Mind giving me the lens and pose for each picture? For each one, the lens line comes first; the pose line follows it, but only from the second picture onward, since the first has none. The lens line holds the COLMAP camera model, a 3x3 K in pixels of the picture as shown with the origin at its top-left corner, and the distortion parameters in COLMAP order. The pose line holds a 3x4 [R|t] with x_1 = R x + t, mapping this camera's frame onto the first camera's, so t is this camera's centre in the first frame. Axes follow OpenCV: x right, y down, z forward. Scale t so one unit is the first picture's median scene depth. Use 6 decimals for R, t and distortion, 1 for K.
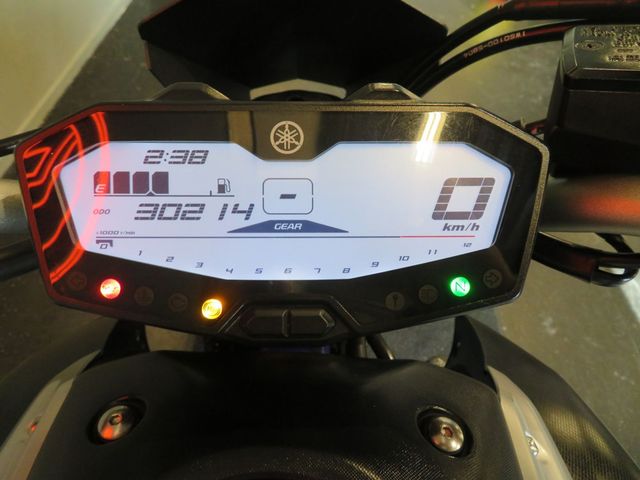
lens RADIAL K [[458.4, 0, 317.0], [0, 458.4, 239.8], [0, 0, 1]] dist [-0.009603, 0.004059]
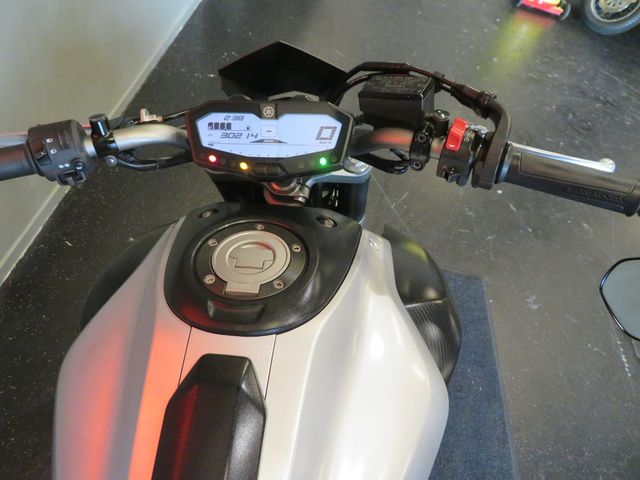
lens RADIAL K [[458.4, 0, 317.0], [0, 458.4, 239.8], [0, 0, 1]] dist [-0.009603, 0.004059]
pose [[0.996410, 0.033926, -0.077563, 0.523293], [-0.034975, 0.999314, -0.012200, 0.663086], [0.077096, 0.014869, 0.996913, -2.044053]]
